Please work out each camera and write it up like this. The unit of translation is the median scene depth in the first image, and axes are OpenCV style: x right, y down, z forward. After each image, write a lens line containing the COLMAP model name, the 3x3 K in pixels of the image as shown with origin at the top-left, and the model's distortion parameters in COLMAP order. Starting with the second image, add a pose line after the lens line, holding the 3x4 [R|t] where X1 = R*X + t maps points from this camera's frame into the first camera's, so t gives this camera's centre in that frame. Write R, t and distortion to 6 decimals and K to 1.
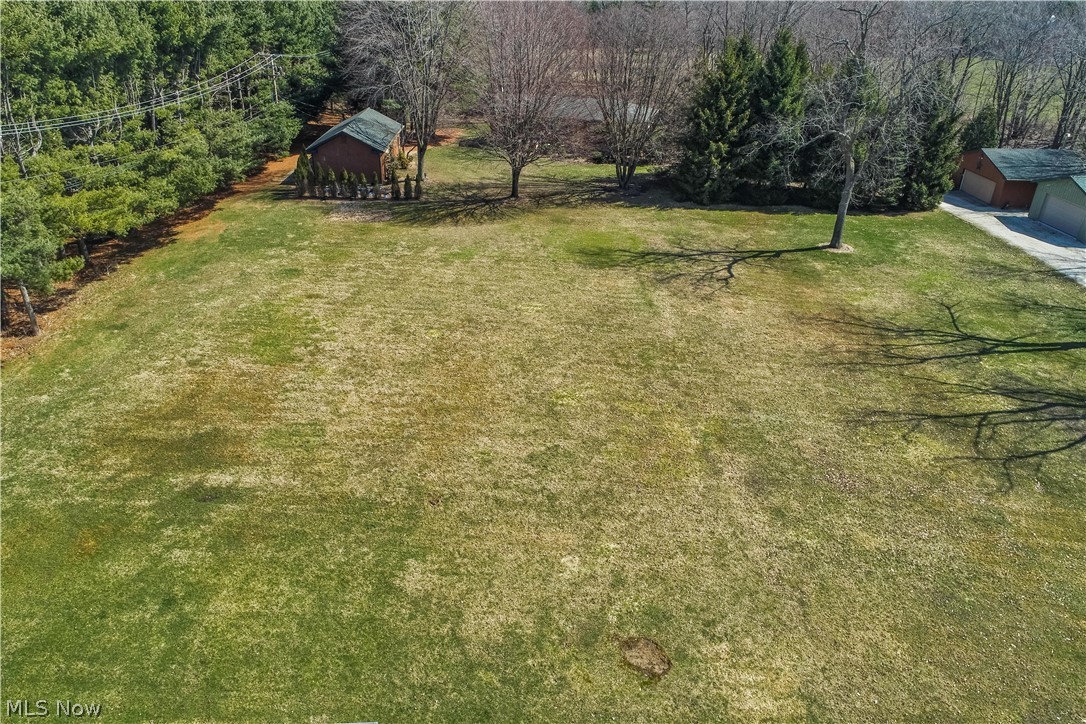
lens RADIAL K [[727.7, 0, 548.0], [0, 727.7, 358.9], [0, 0, 1]] dist [-0.005694, 0.005487]
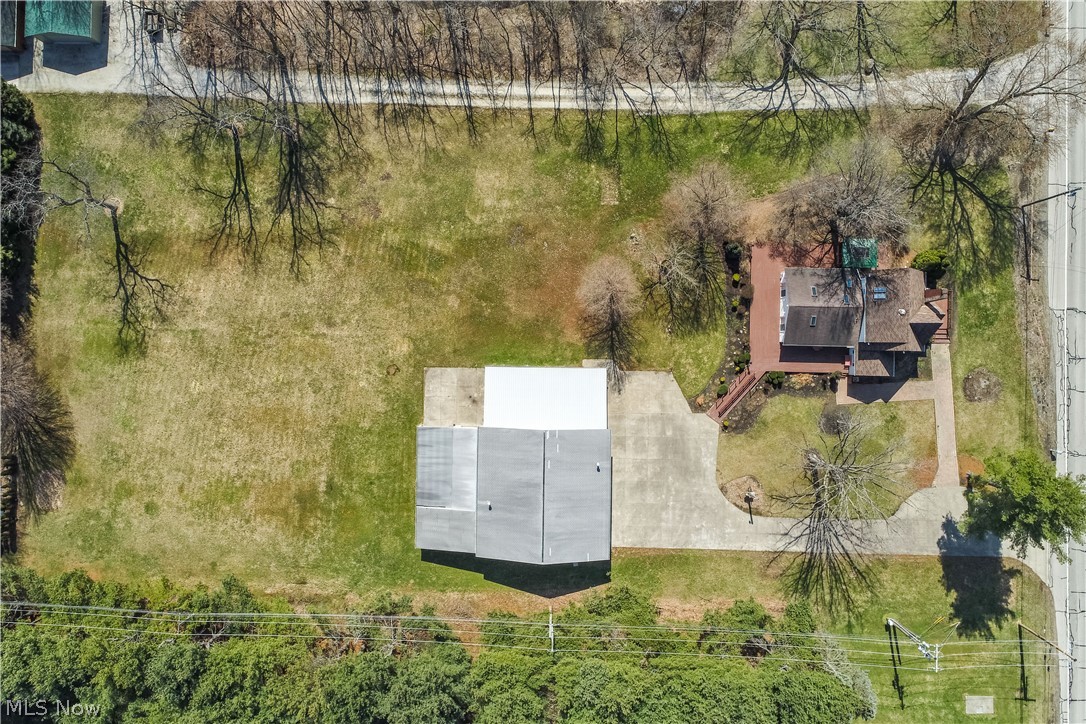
lens RADIAL K [[727.7, 0, 544.2], [0, 727.7, 360.5], [0, 0, 1]] dist [-0.005694, 0.005487]
pose [[0.062289, -0.997758, -0.024468, 0.196797], [0.490536, 0.009256, 0.871372, -1.645796], [-0.869192, -0.066279, 0.490013, -1.078706]]
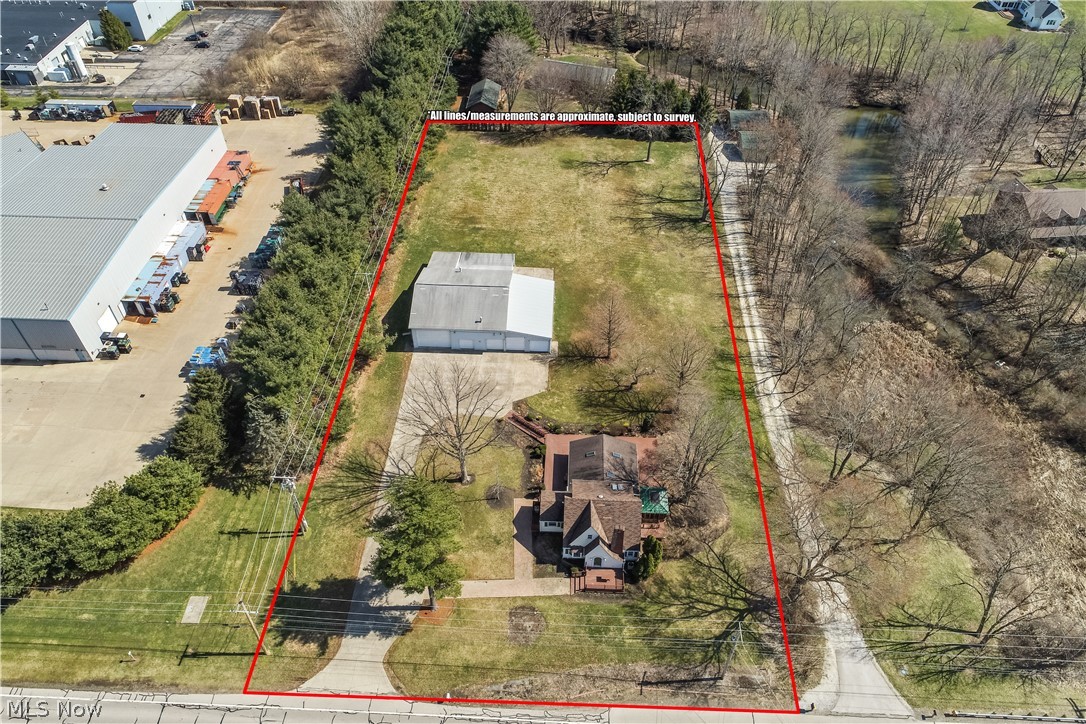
lens RADIAL K [[727.7, 0, 541.2], [0, 727.7, 362.7], [0, 0, 1]] dist [-0.005694, 0.005487]
pose [[0.995688, 0.049942, -0.078175, 0.329356], [-0.025273, 0.956875, 0.289399, -0.304787], [0.089256, -0.286176, 0.954011, -3.080242]]
